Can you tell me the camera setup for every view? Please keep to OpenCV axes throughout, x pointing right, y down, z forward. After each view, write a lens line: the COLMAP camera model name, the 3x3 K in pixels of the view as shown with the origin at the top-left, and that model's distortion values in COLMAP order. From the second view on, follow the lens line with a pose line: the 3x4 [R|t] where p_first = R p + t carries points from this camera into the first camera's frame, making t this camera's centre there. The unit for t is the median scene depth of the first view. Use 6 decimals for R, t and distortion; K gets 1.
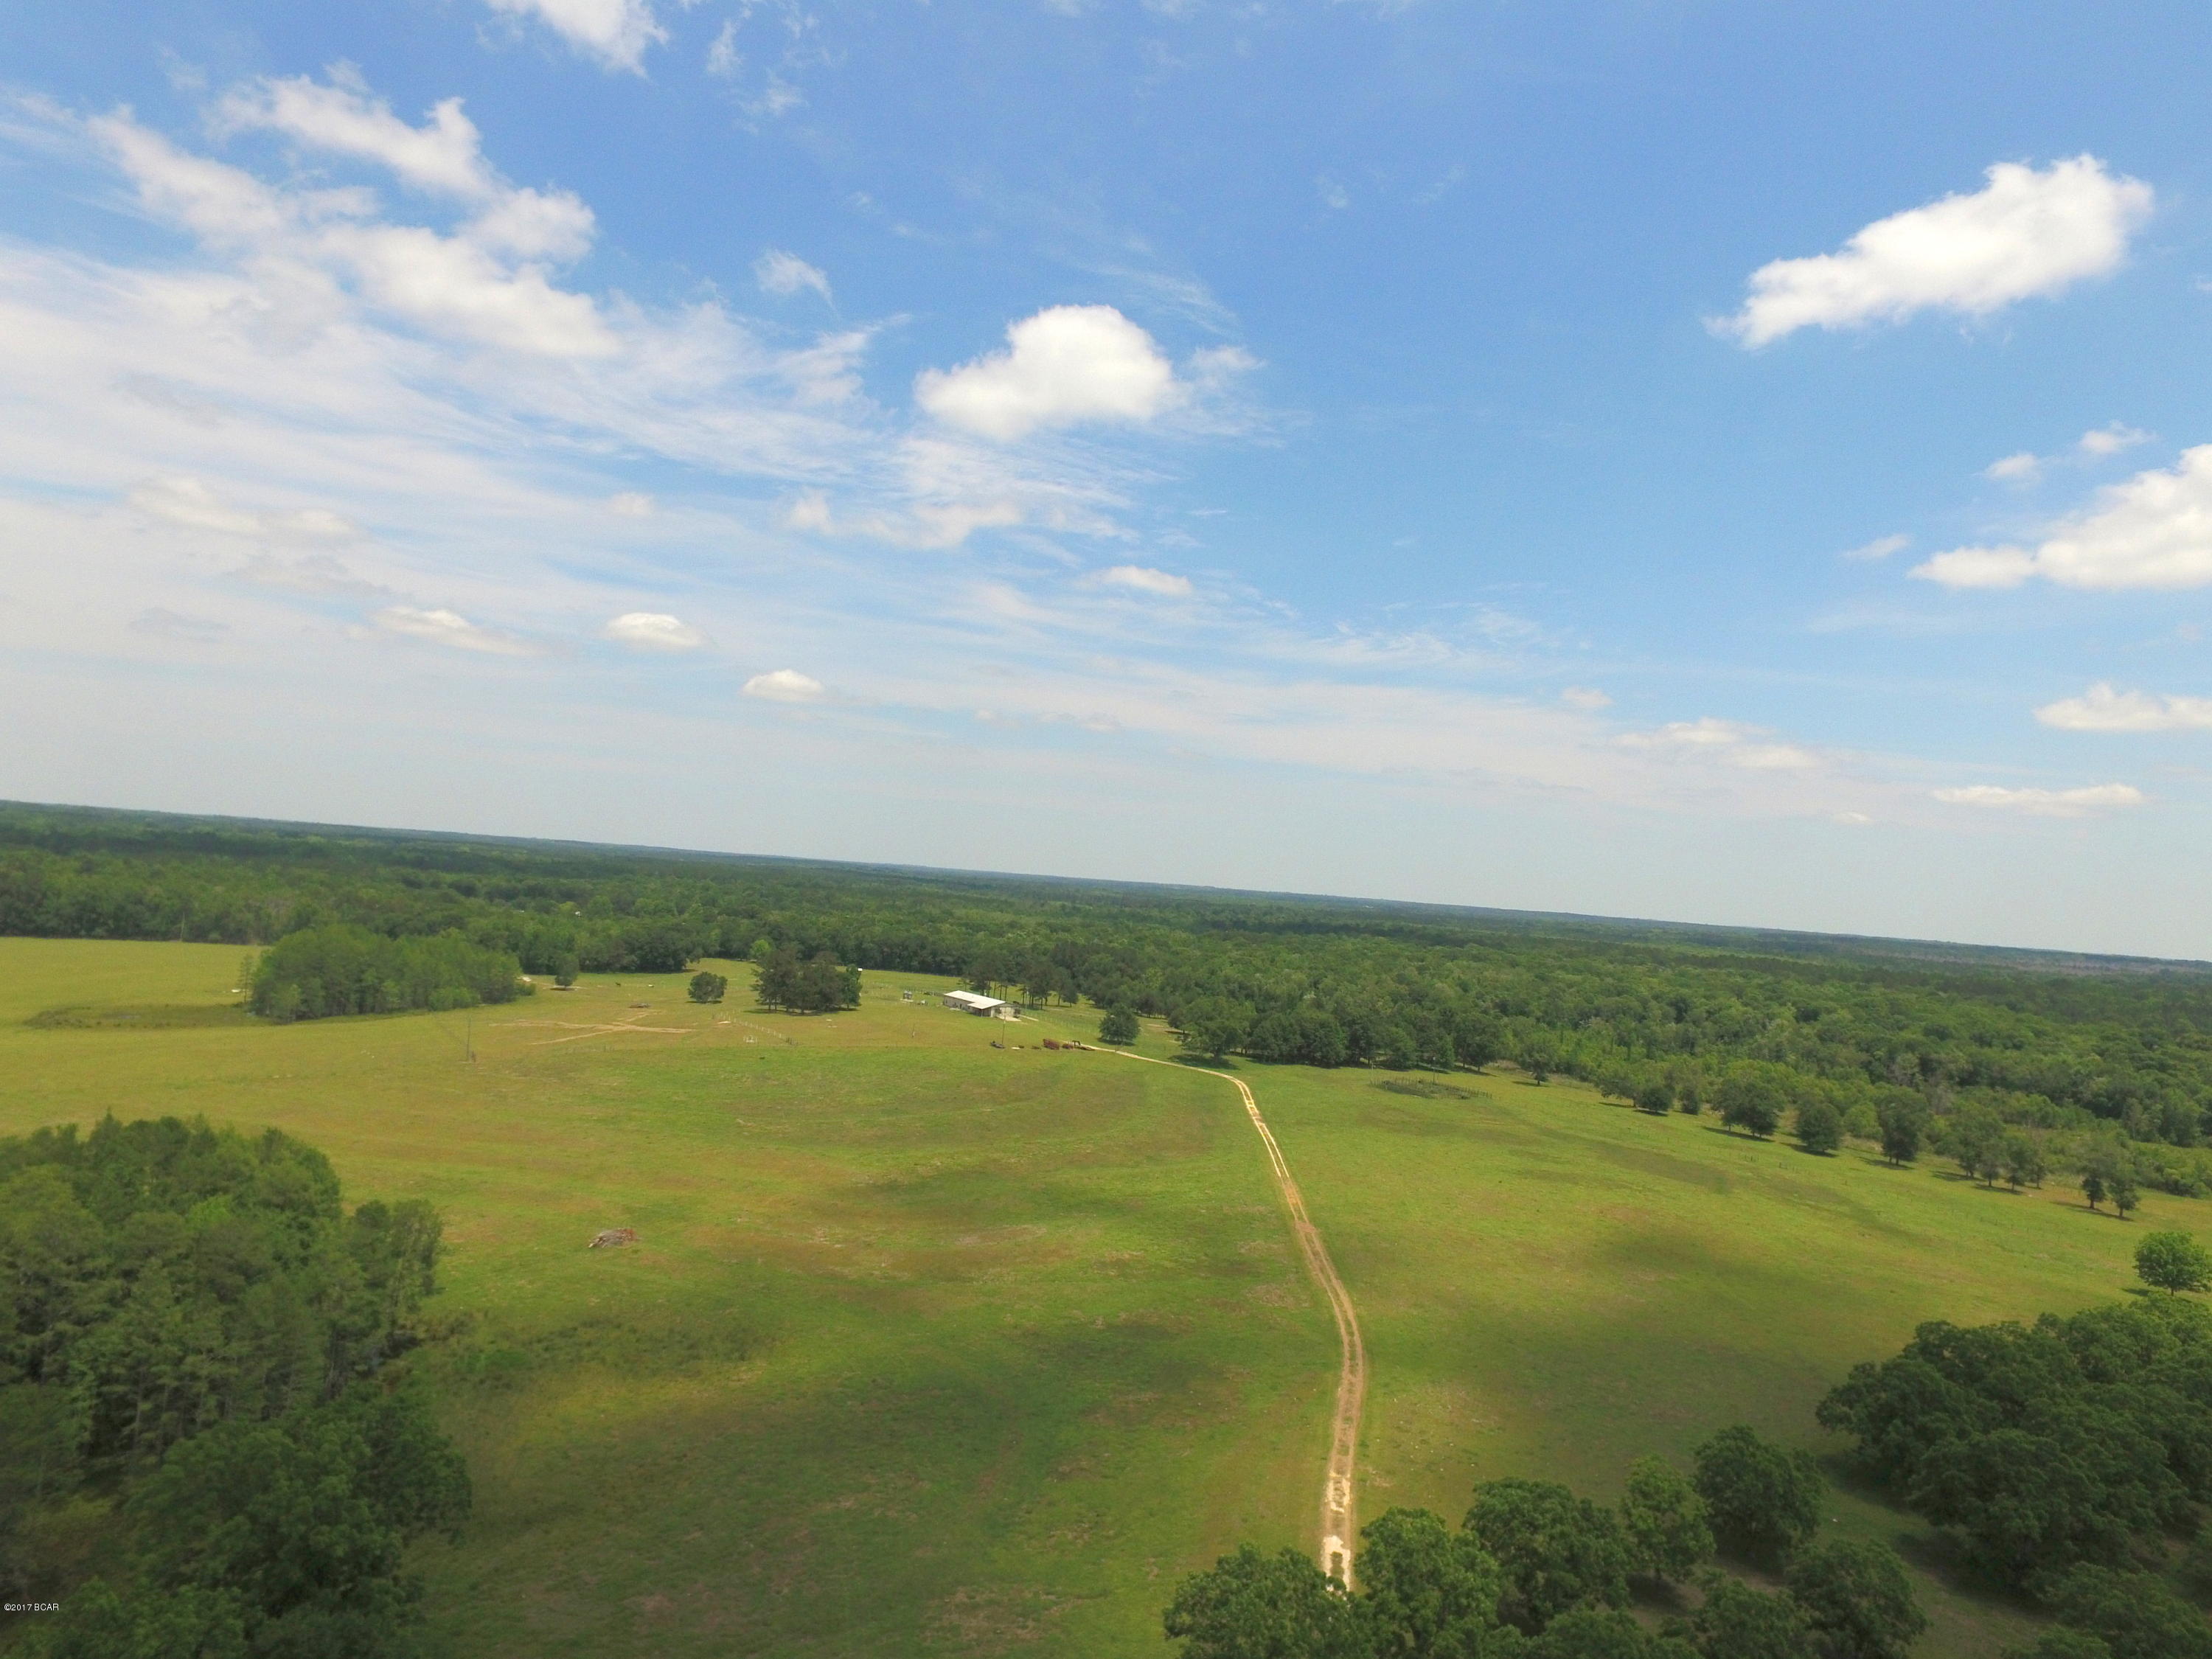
lens RADIAL K [[1290.8, 0, 1106.0], [0, 1290.8, 829.5], [0, 0, 1]] dist [-0.011843, 0.013791]
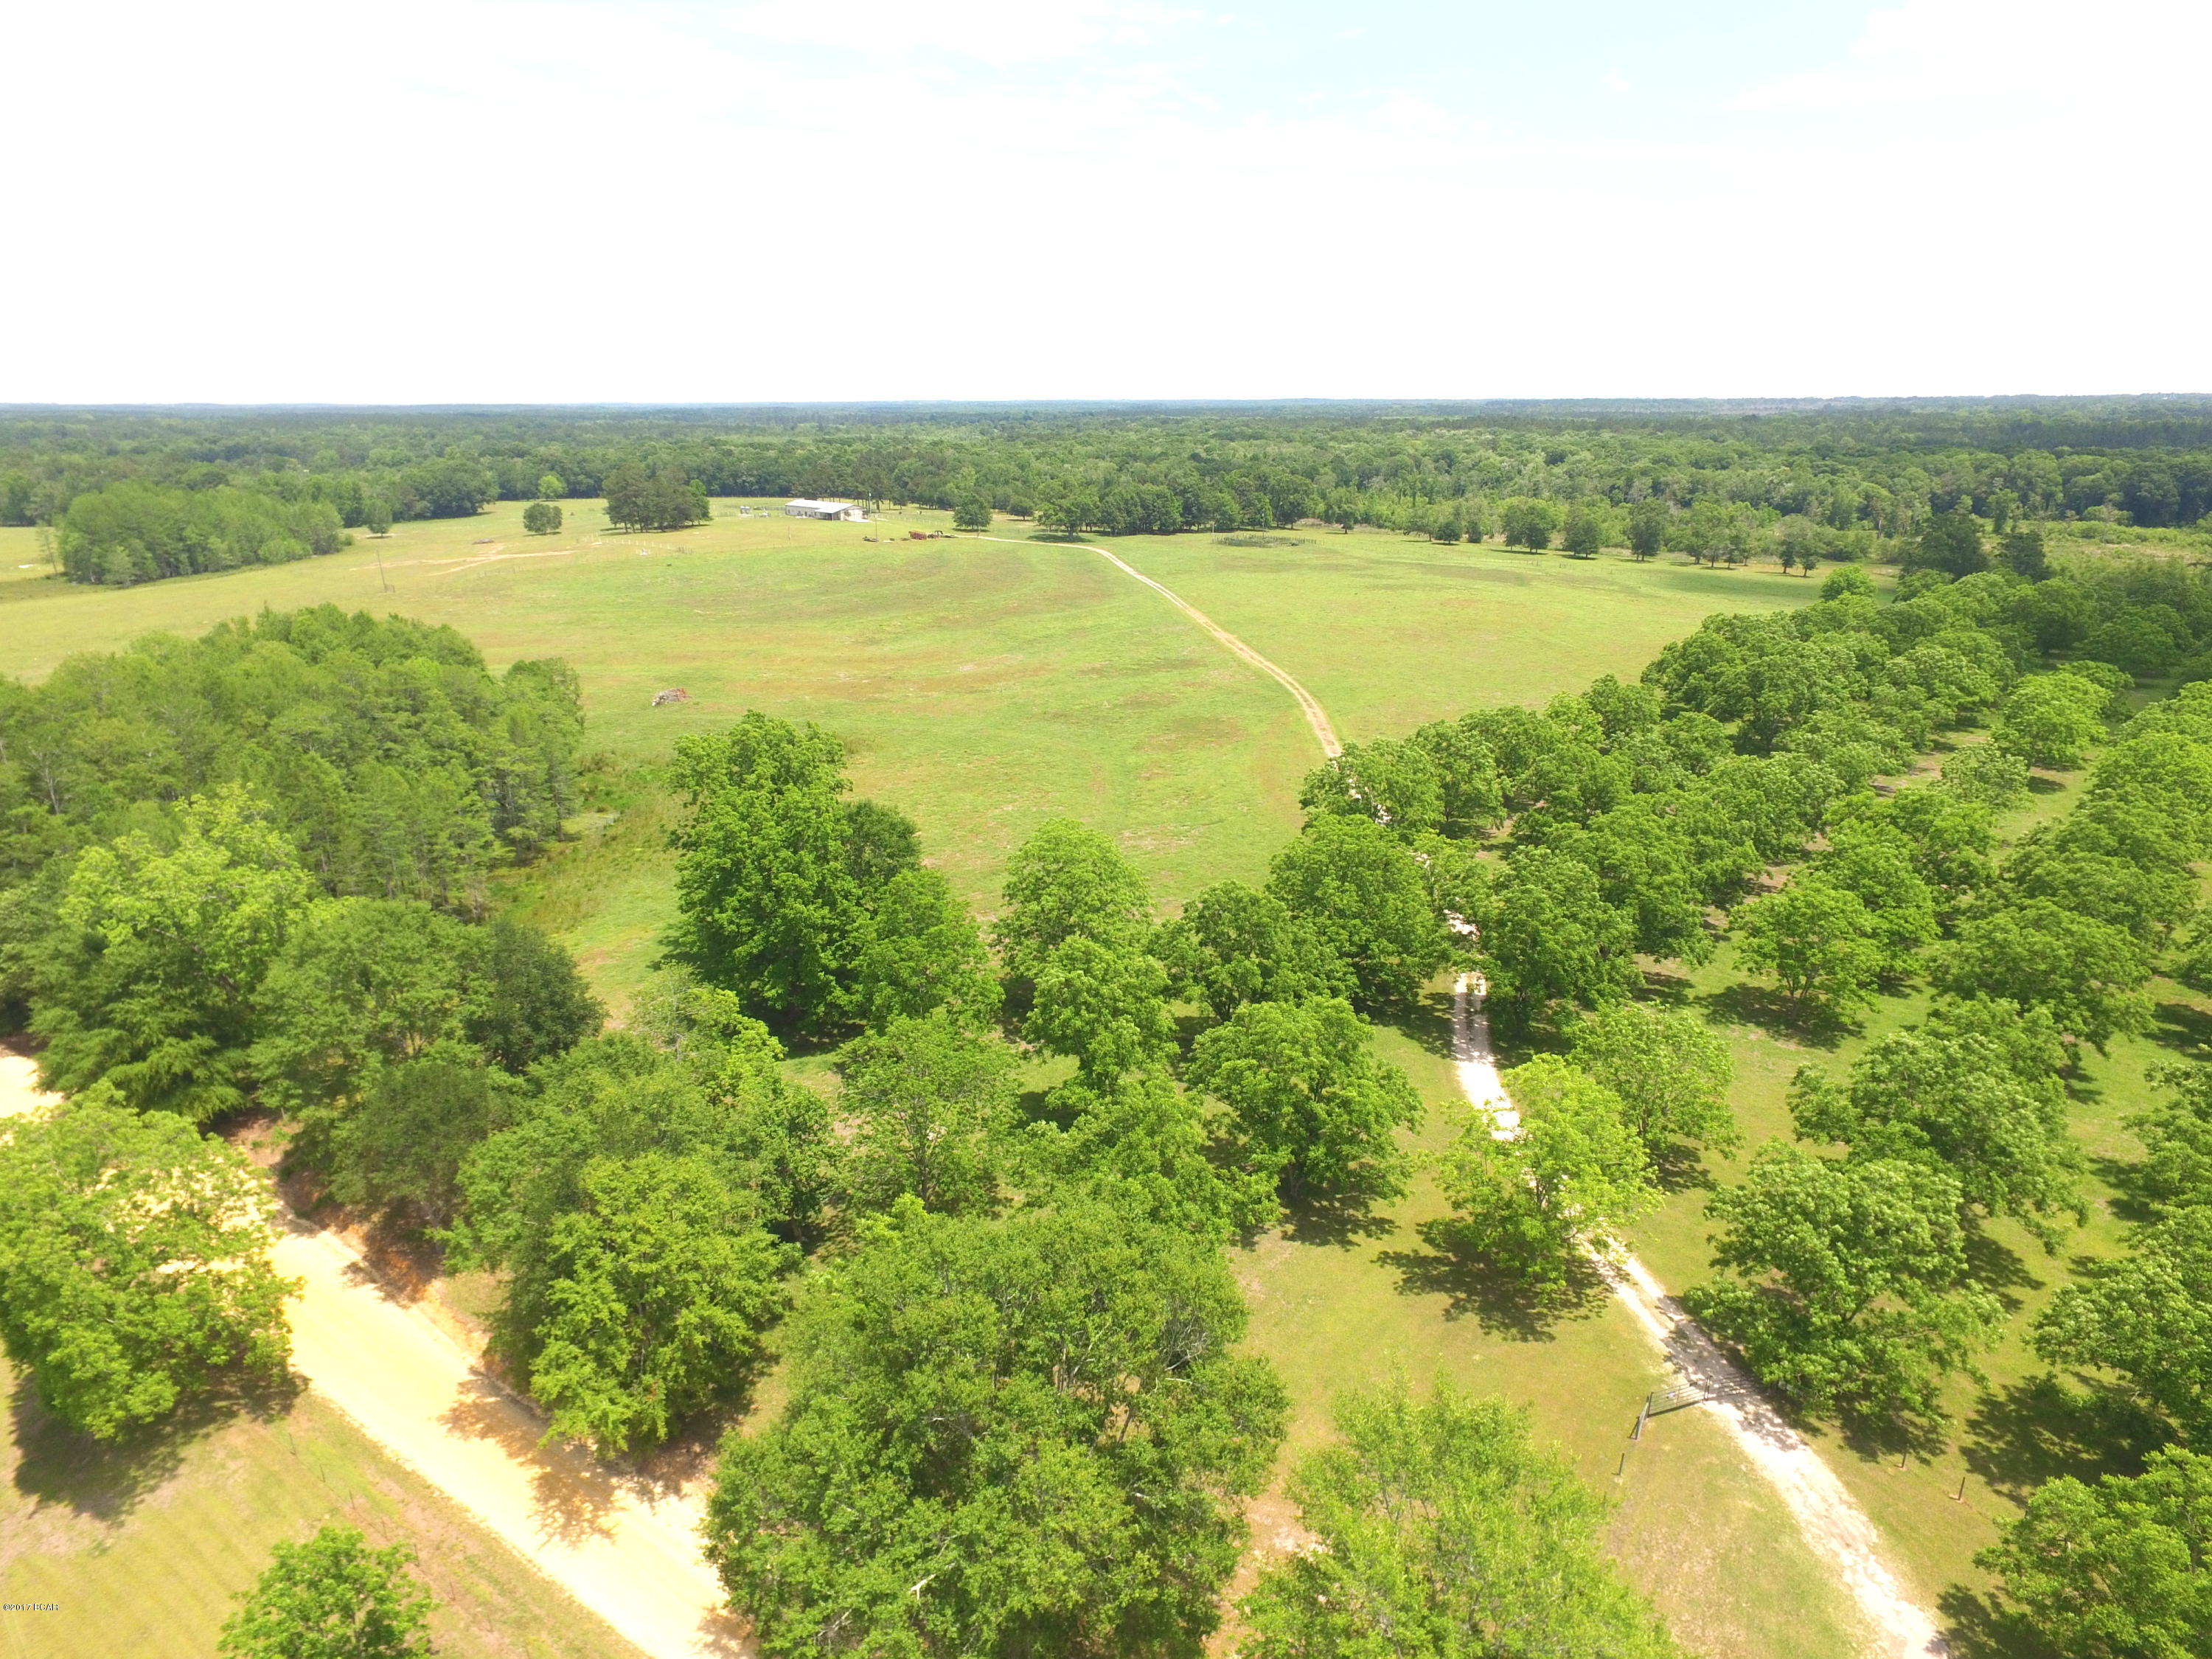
lens RADIAL K [[1348.6, 0, 1106.0], [0, 1348.6, 829.5], [0, 0, 1]] dist [-0.001649, -0.000039]
pose [[0.972253, -0.142254, 0.185709, -0.117672], [0.070917, 0.935734, 0.345504, 0.020332], [-0.222924, -0.322747, 0.919858, -0.105232]]
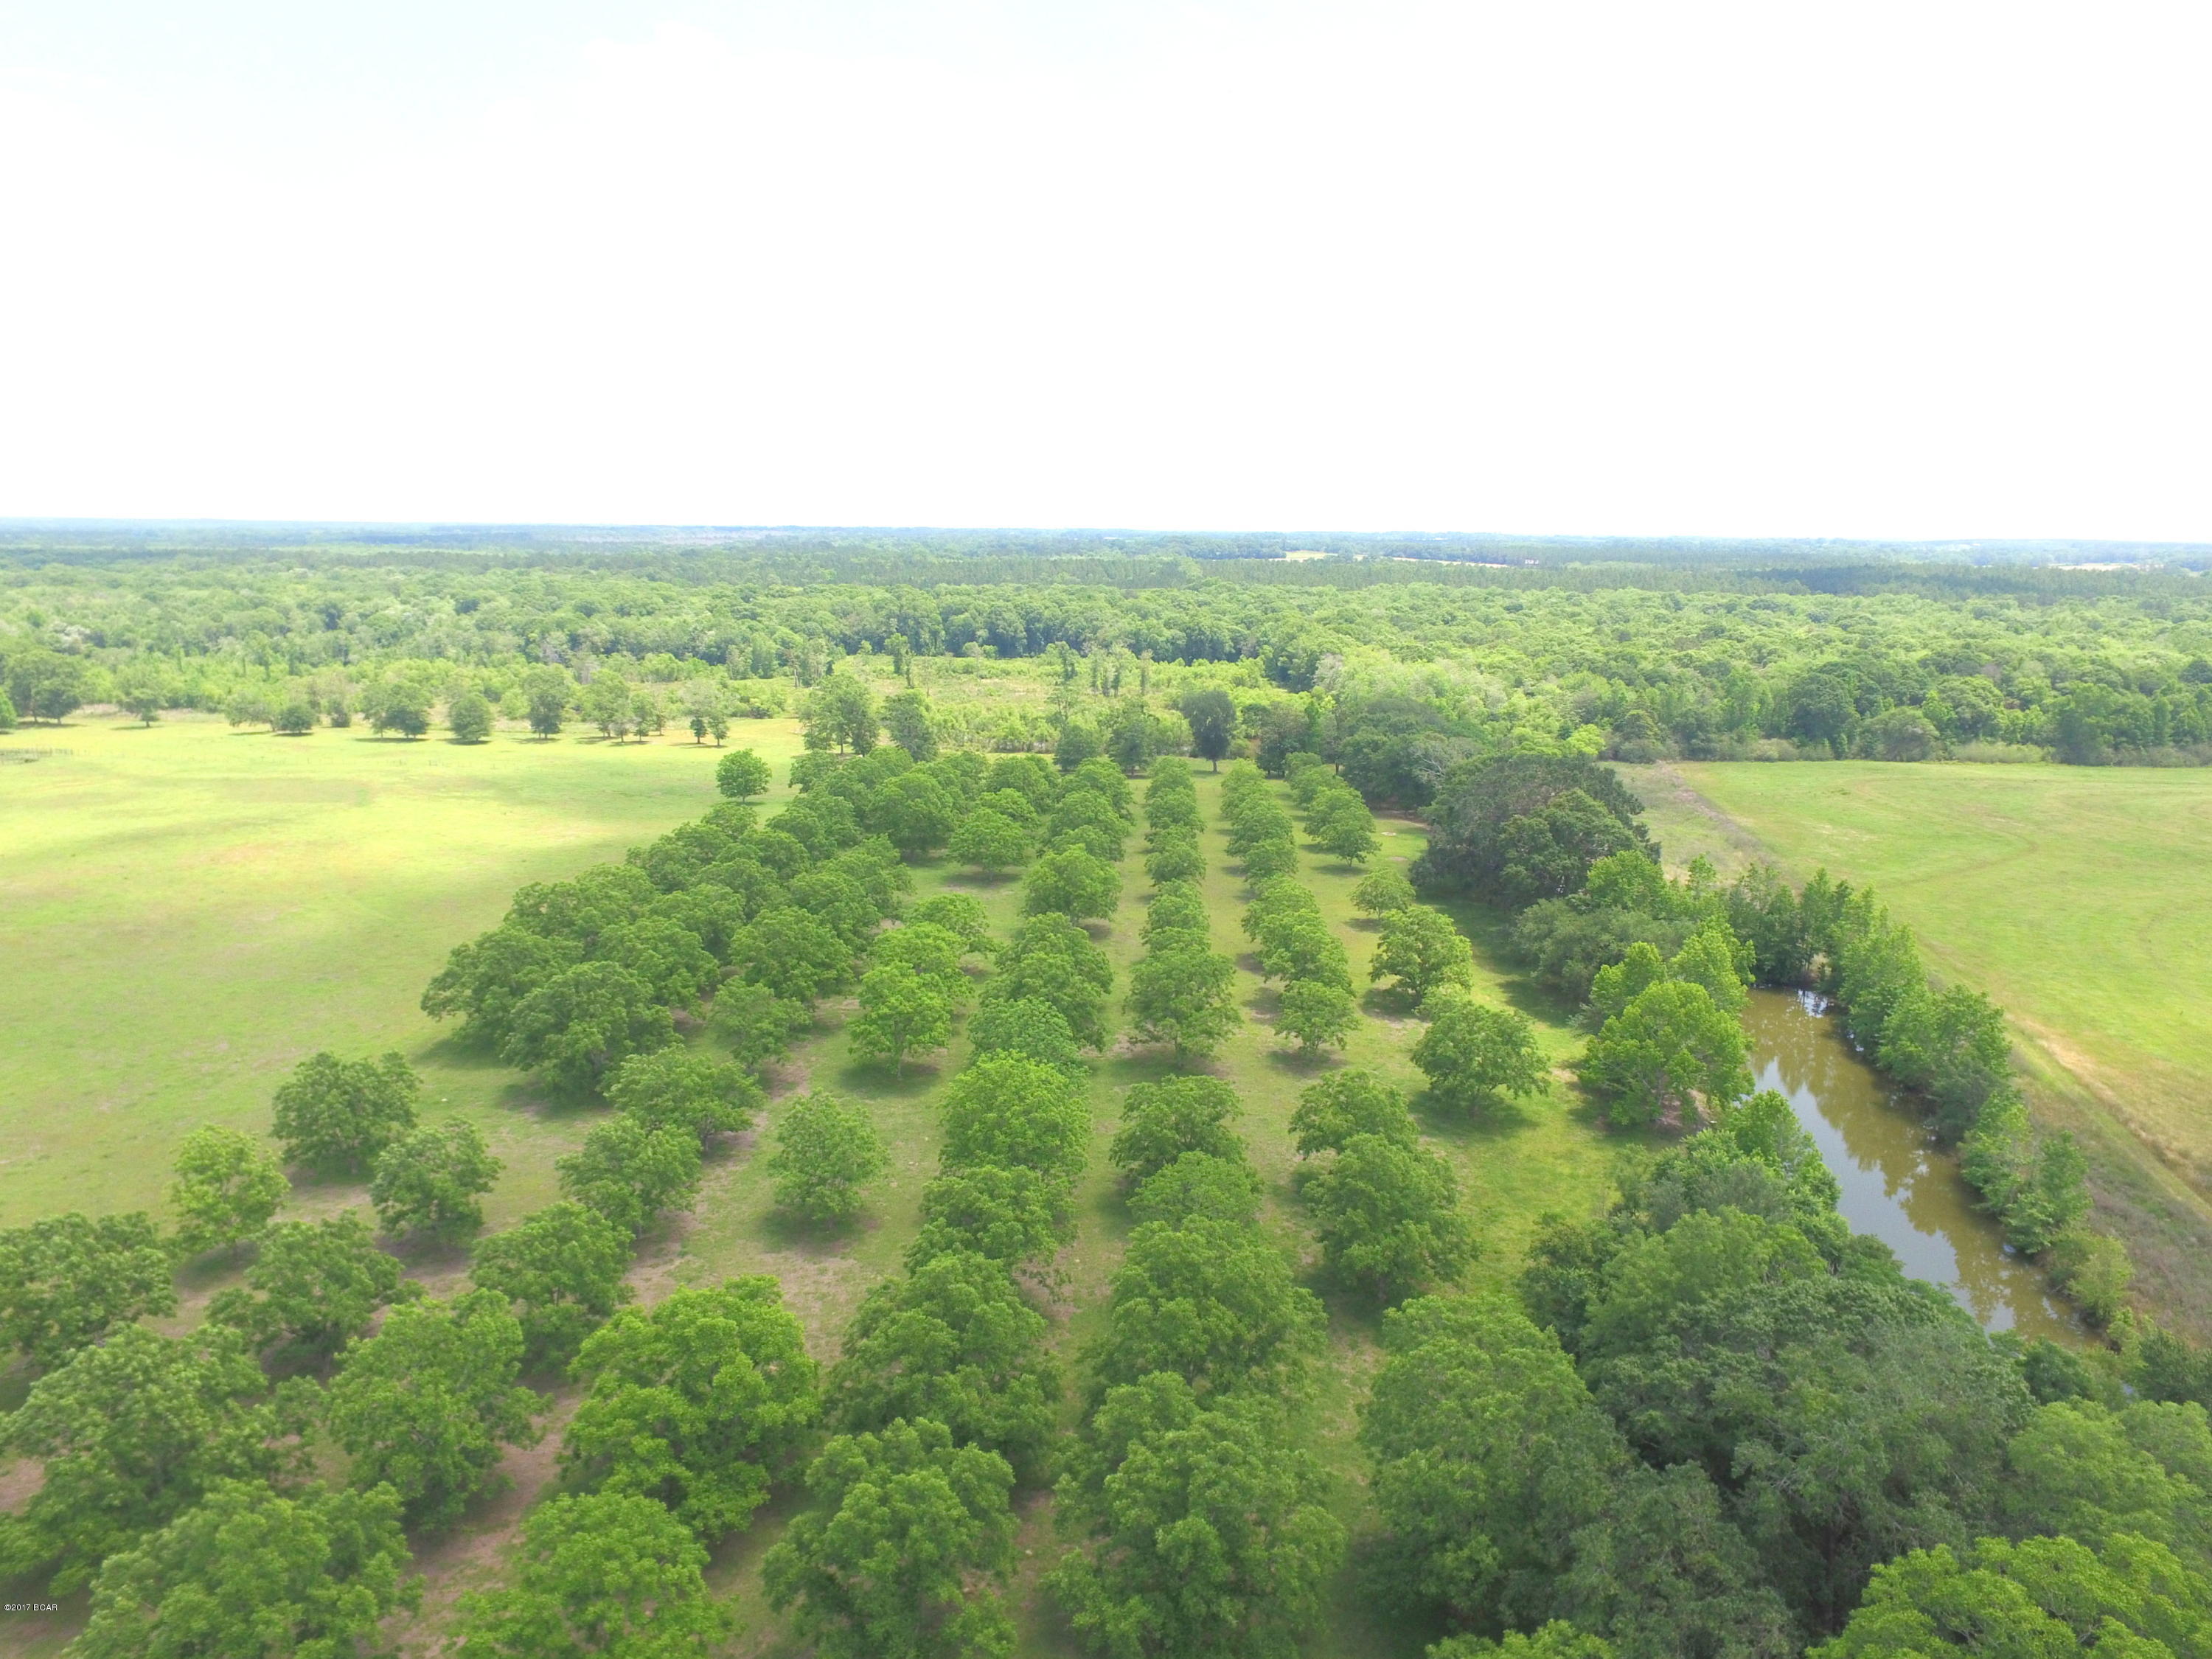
lens RADIAL K [[1290.8, 0, 1106.0], [0, 1290.8, 829.5], [0, 0, 1]] dist [-0.011843, 0.013791]
pose [[0.598468, -0.246403, 0.762313, 0.053587], [0.002267, 0.952045, 0.305951, 0.007111], [-0.801143, -0.181374, 0.570327, 0.012022]]
